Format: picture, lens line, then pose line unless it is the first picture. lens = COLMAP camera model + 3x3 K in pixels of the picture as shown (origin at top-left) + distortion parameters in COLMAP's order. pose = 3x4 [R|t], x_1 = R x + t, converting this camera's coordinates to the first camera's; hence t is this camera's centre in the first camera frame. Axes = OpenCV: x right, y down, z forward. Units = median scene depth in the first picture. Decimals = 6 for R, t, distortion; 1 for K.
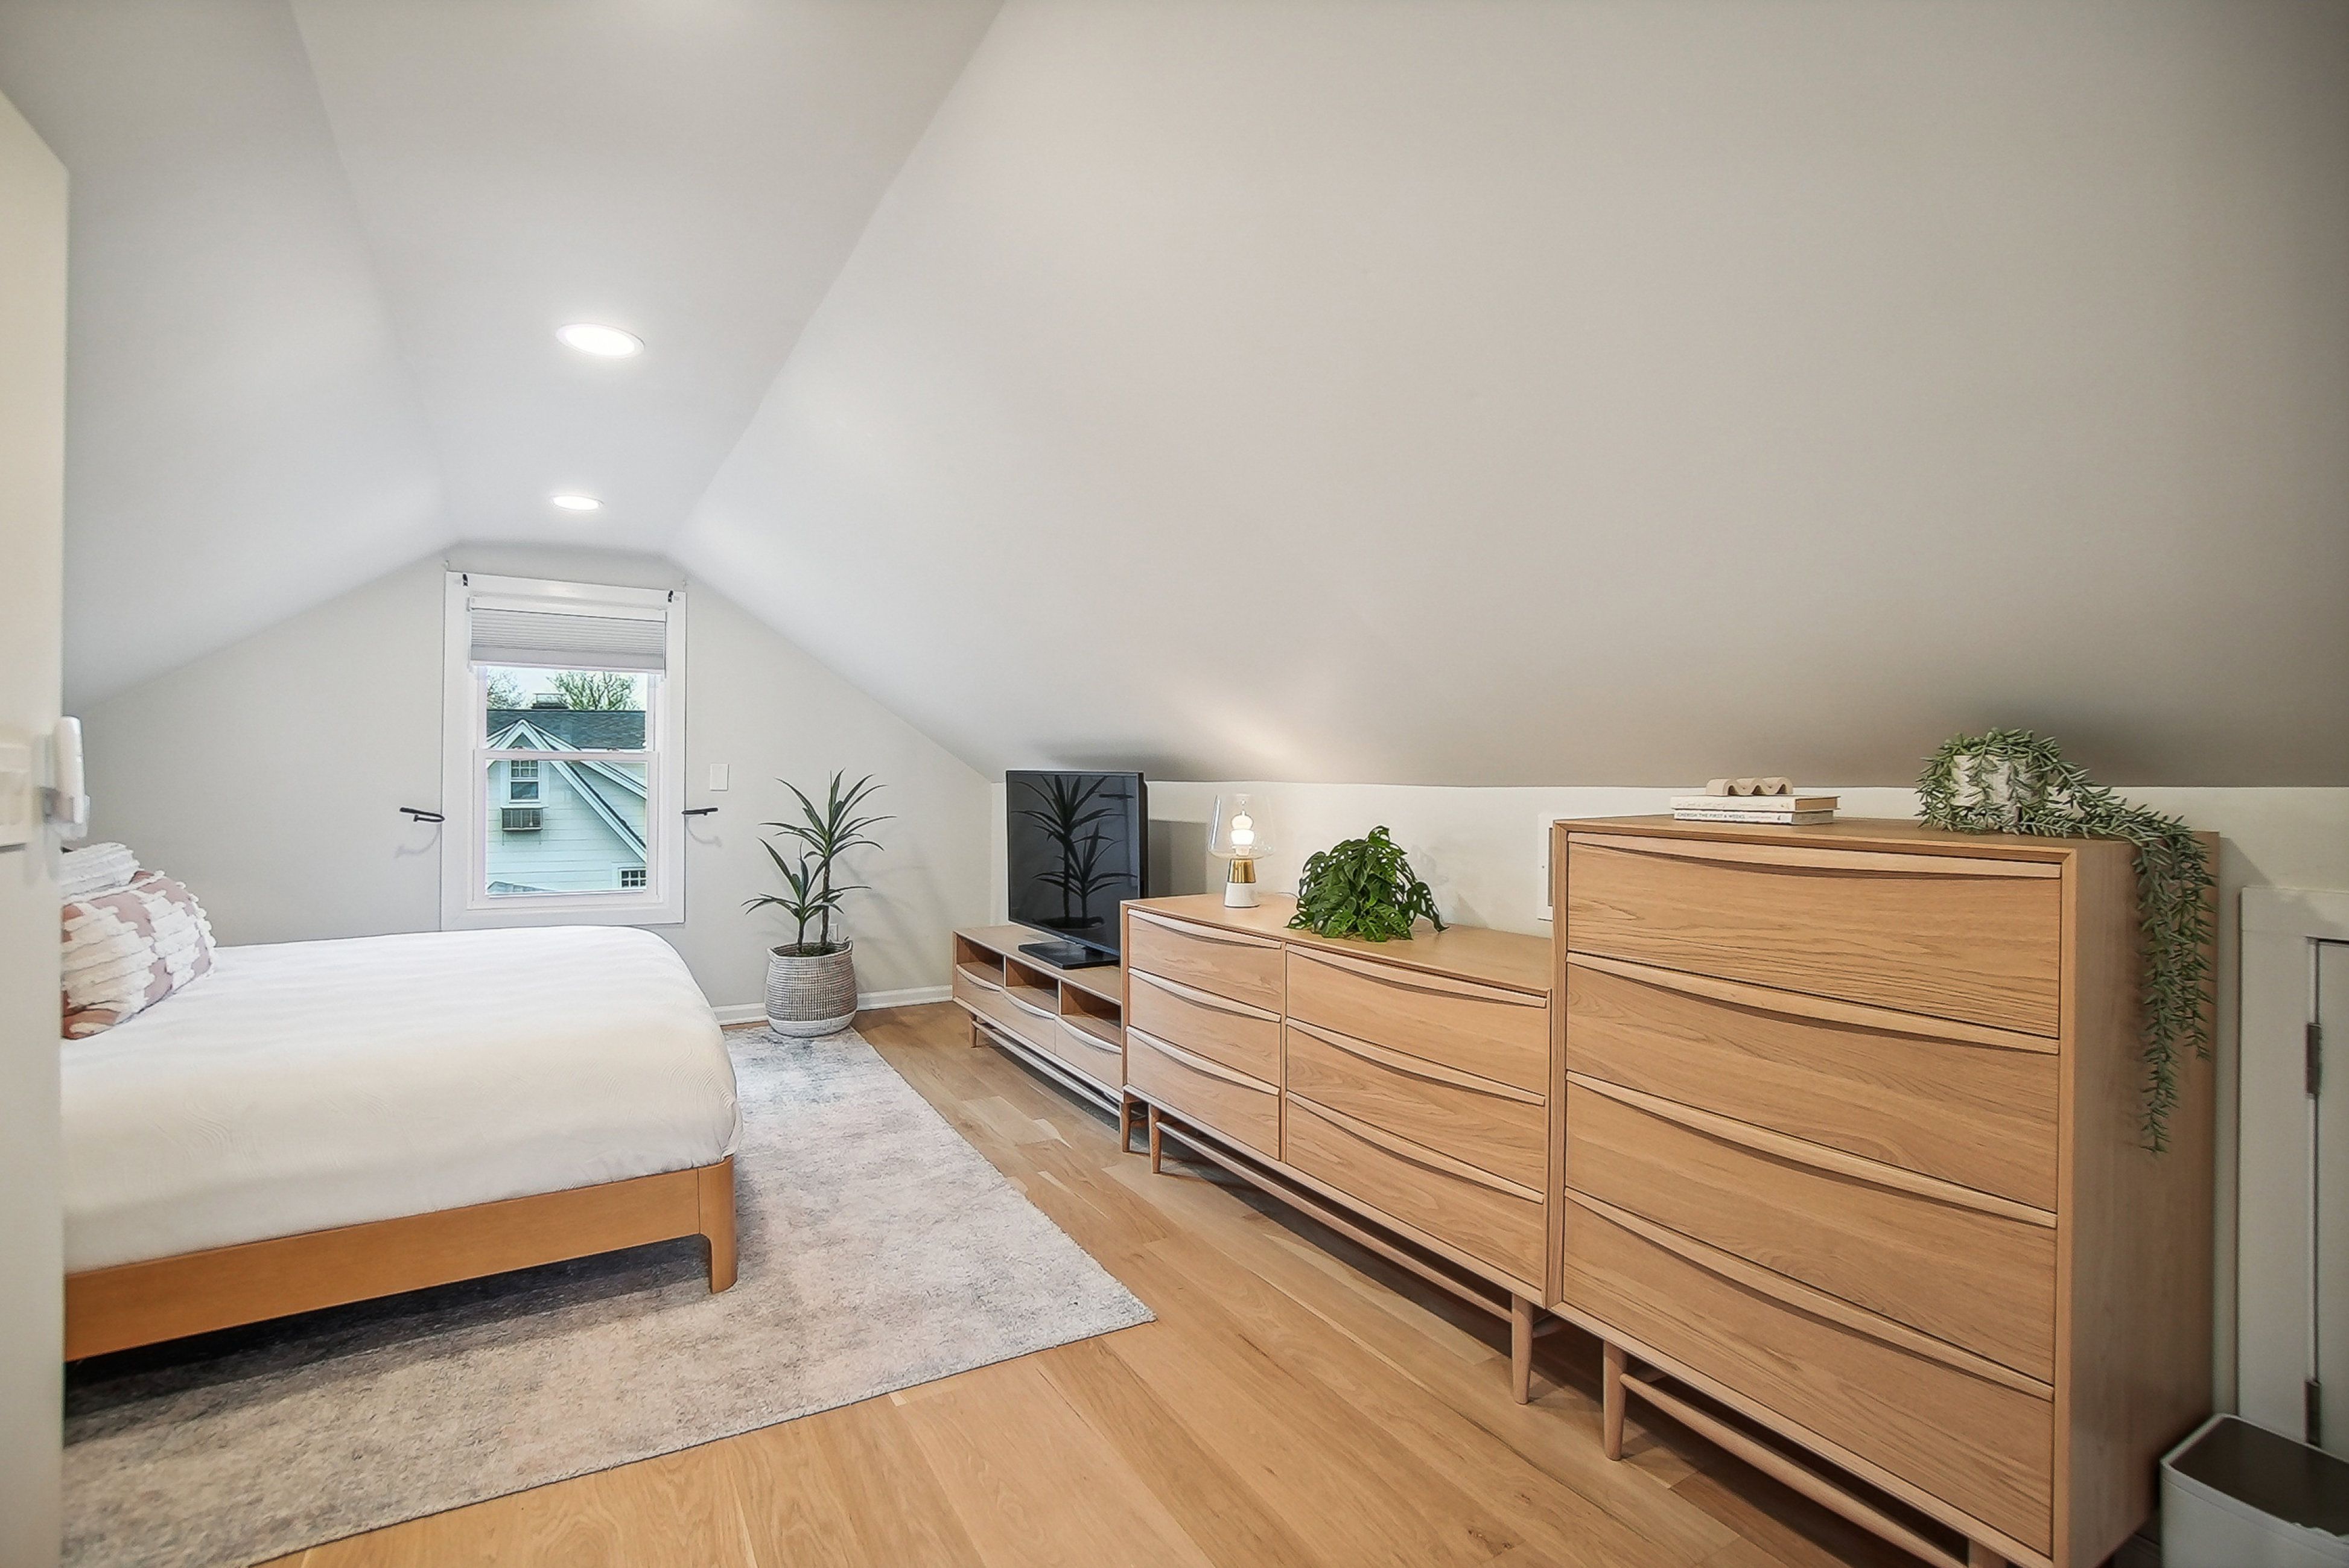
lens RADIAL K [[1059.4, 0, 1176.3], [0, 1059.4, 765.7], [0, 0, 1]] dist [-0.065826, 0.022878]
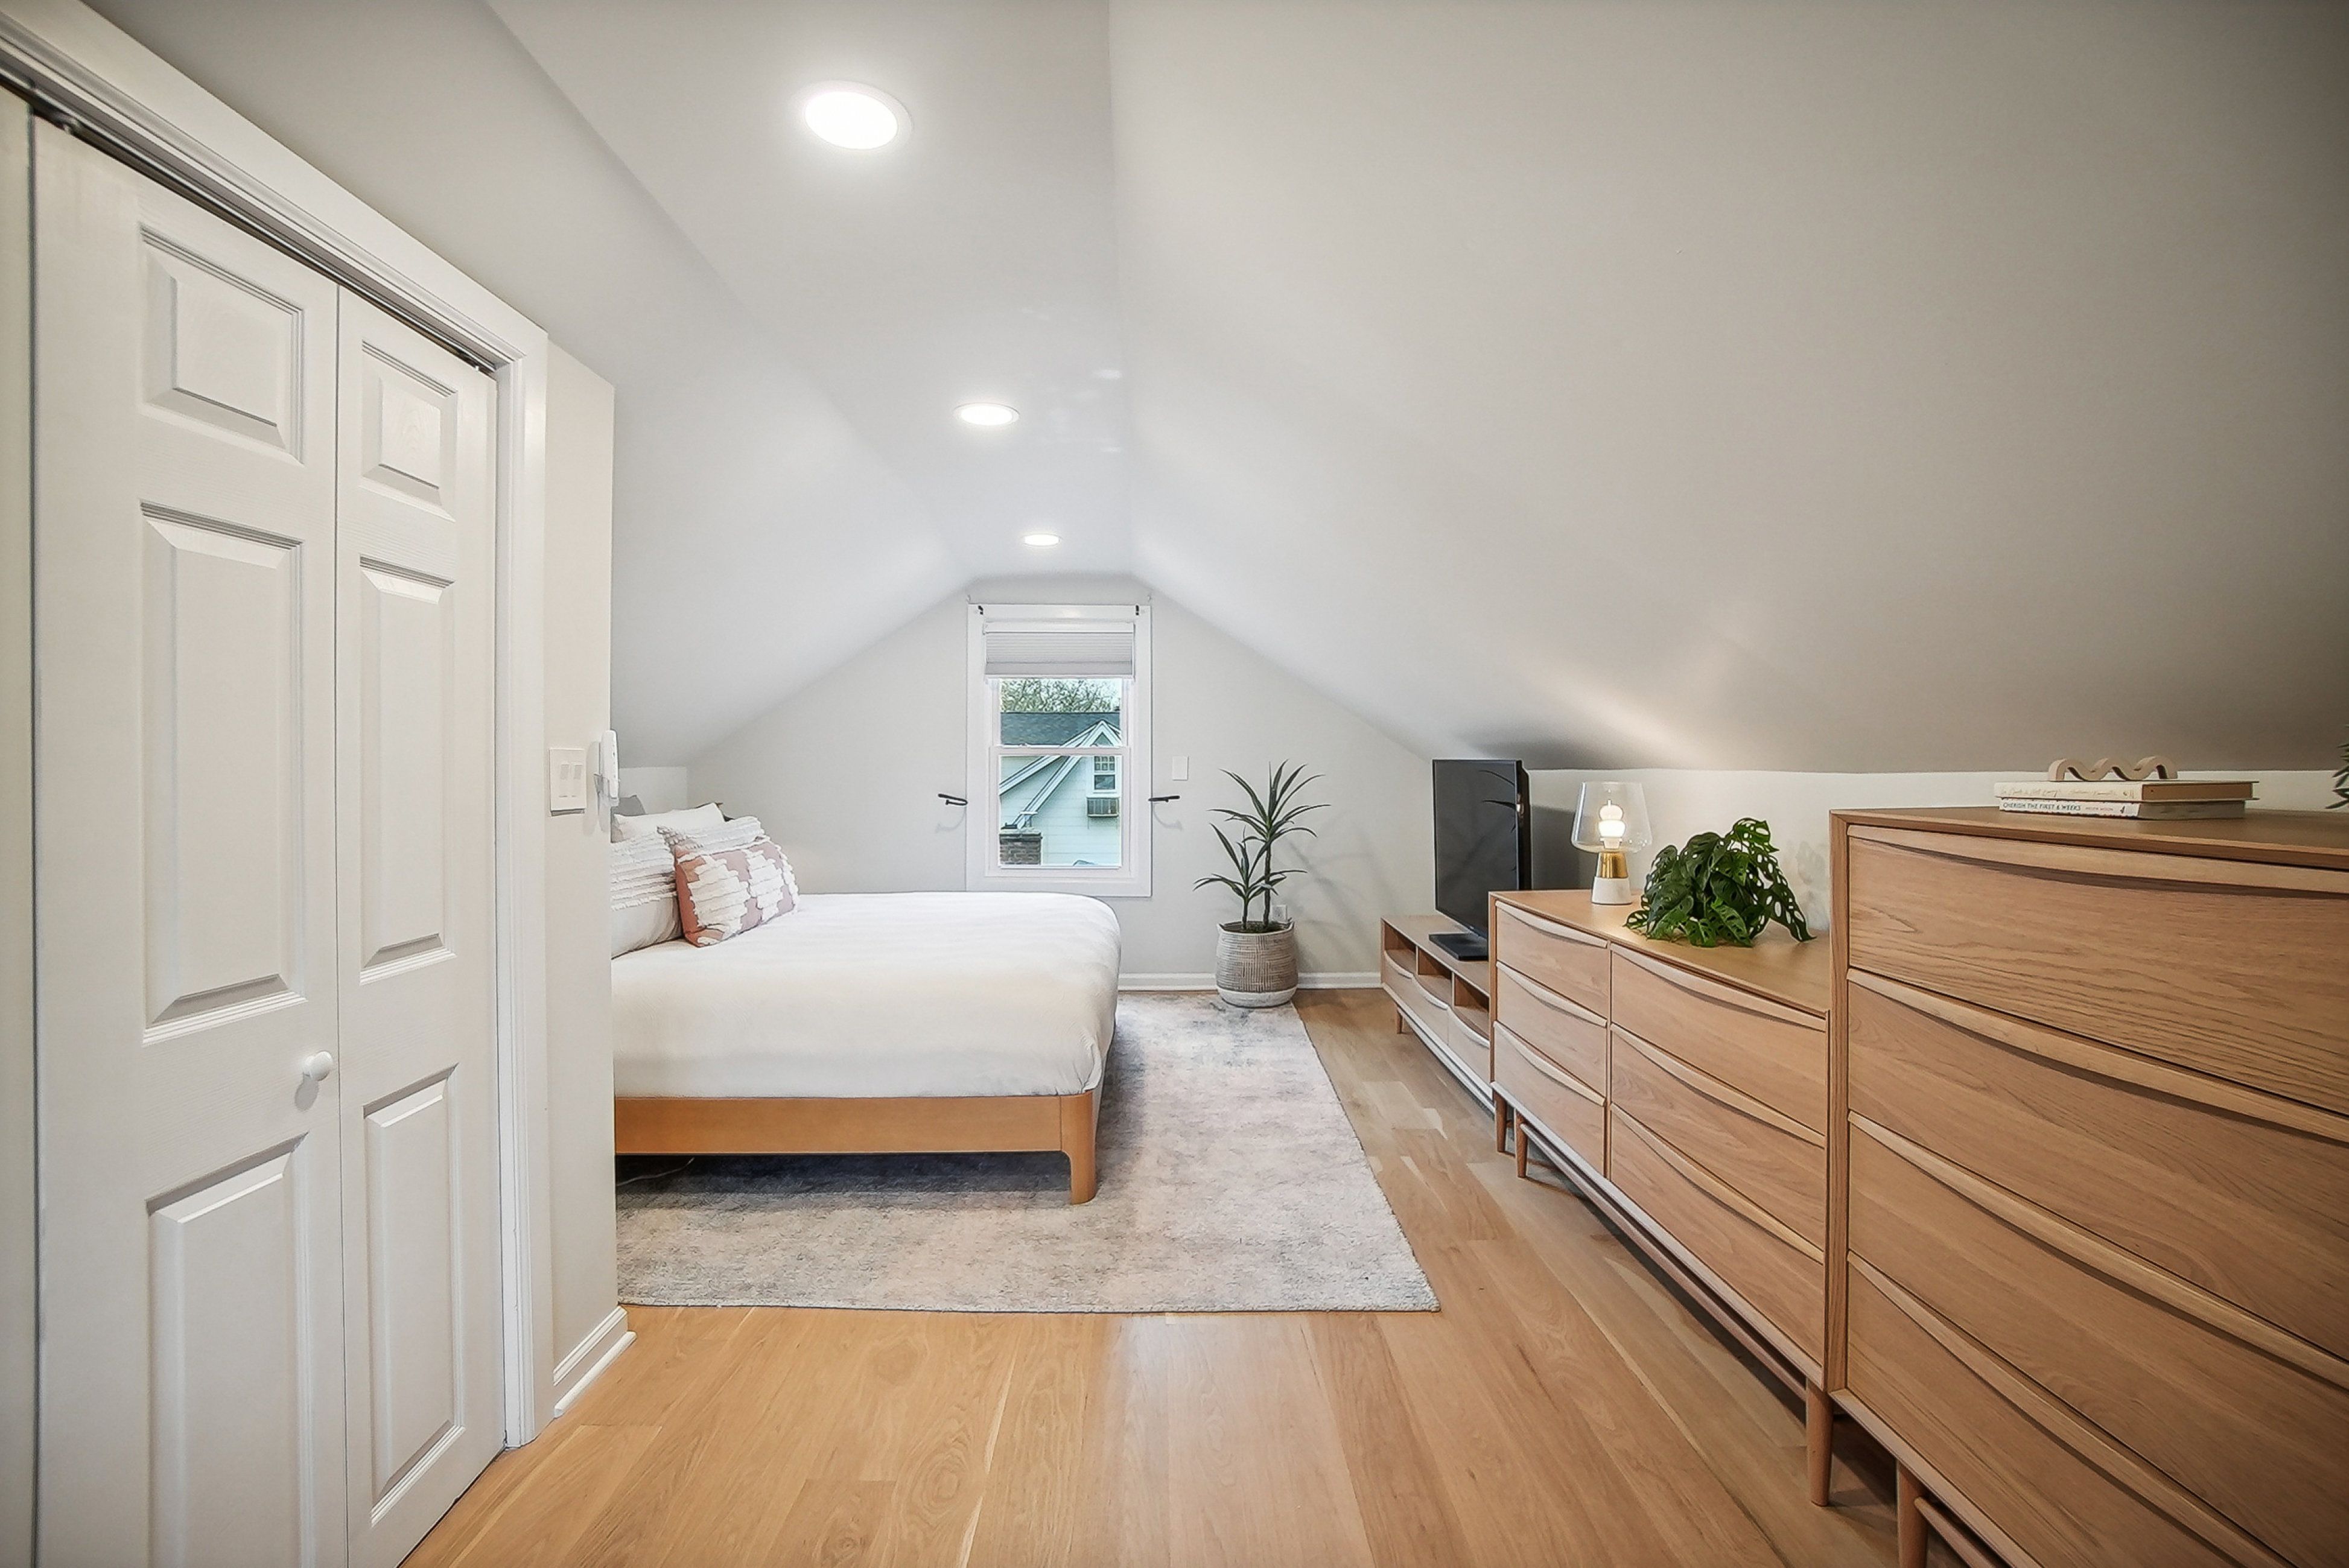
lens RADIAL K [[1072.1, 0, 1169.6], [0, 1072.1, 753.0], [0, 0, 1]] dist [-0.062200, 0.023977]
pose [[0.866176, -0.013140, -0.499566, 0.259990], [0.011190, 0.999914, -0.006898, 0.004842], [0.499614, 0.000385, 0.866248, 0.004568]]
